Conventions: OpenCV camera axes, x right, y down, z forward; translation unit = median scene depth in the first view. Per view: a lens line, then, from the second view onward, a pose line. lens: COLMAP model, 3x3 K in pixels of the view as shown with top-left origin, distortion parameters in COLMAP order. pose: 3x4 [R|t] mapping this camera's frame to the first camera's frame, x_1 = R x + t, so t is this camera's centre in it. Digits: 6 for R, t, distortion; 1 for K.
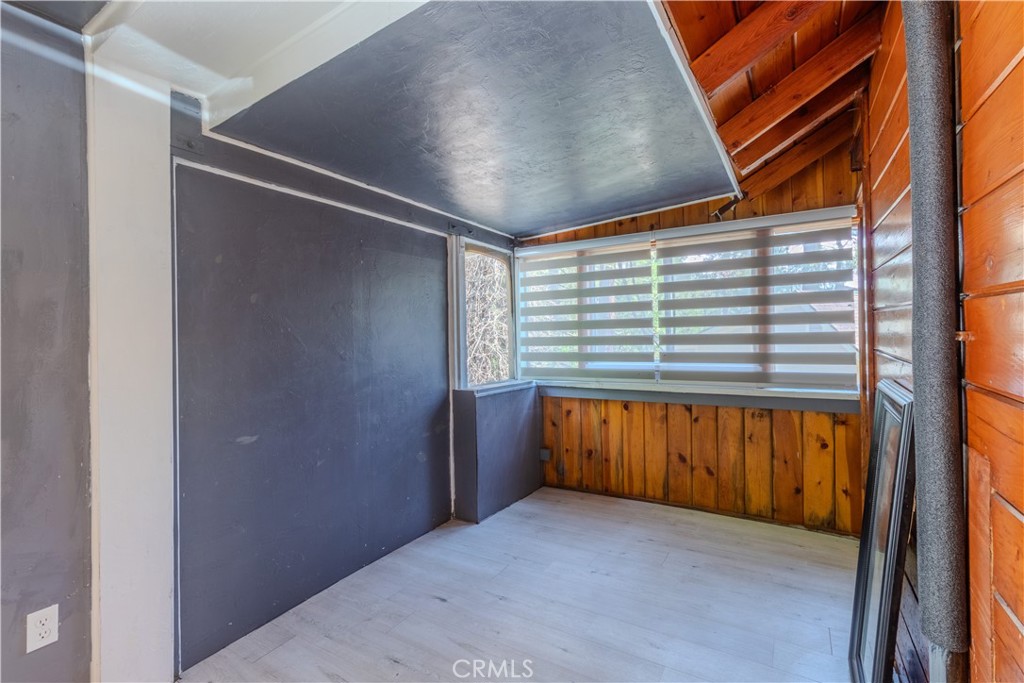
lens RADIAL K [[468.9, 0, 512.0], [0, 468.9, 337.7], [0, 0, 1]] dist [0.005496, -0.000010]
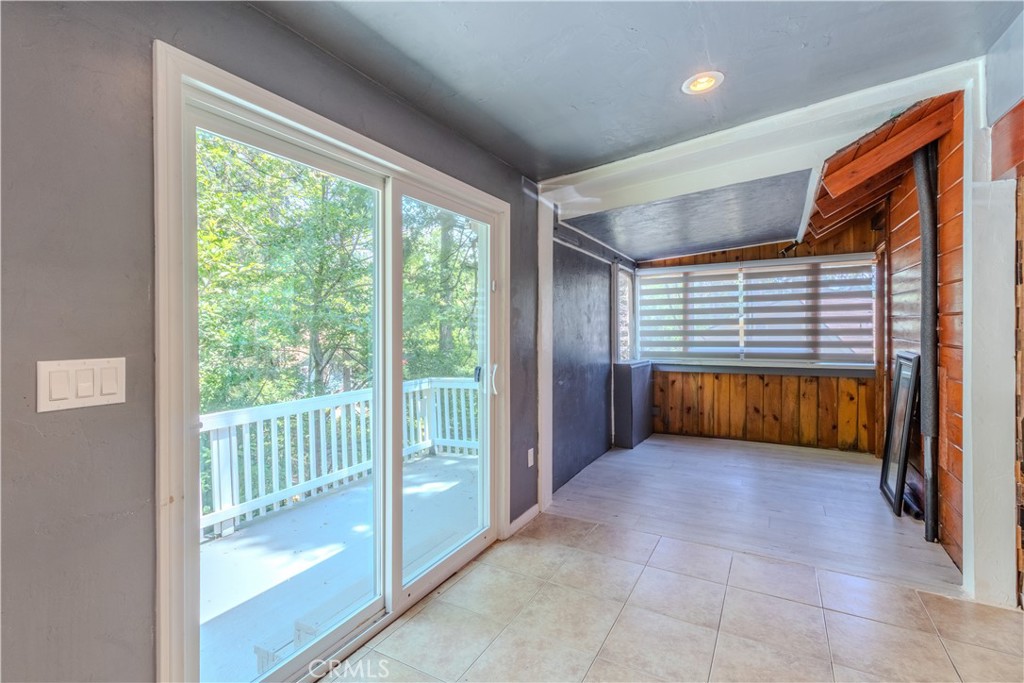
lens RADIAL K [[468.9, 0, 510.3], [0, 468.9, 336.8], [0, 0, 1]] dist [0.005496, -0.000010]
pose [[0.999341, 0.011196, 0.034529, -0.514641], [-0.011365, 0.999924, 0.004710, 0.020195], [-0.034473, -0.005100, 0.999393, -0.523396]]
